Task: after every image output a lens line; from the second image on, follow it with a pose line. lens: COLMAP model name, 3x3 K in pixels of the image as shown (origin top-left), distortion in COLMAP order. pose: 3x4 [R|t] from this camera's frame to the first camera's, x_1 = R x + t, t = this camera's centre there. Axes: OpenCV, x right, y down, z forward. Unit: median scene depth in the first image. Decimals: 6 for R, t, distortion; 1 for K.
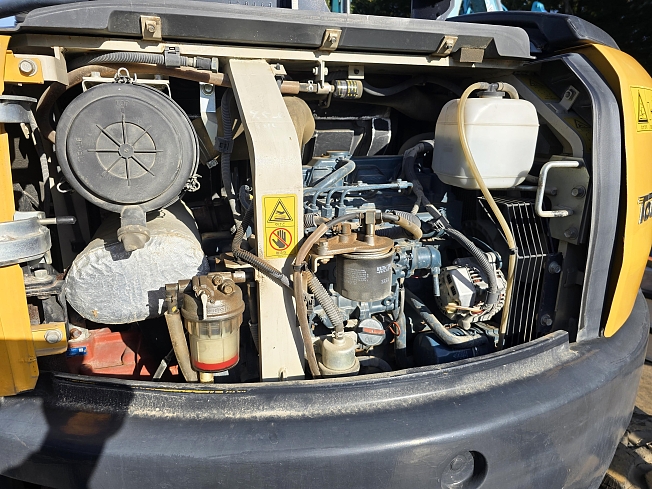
lens RADIAL K [[469.5, 0, 325.9], [0, 469.5, 247.8], [0, 0, 1]] dist [0.070556, -0.058641]
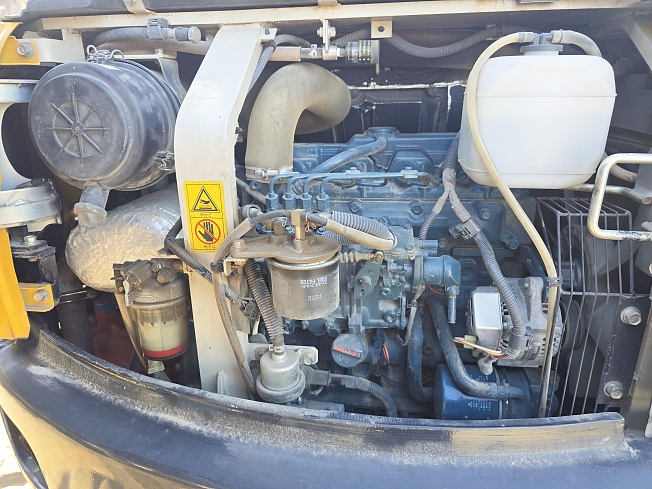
lens RADIAL K [[469.5, 0, 324.8], [0, 469.5, 242.9], [0, 0, 1]] dist [0.070556, -0.058641]
pose [[0.889845, 0.122495, -0.439511, 0.424307], [-0.096038, 0.991992, 0.082034, -0.078709], [0.446040, -0.030788, 0.894483, 0.257019]]
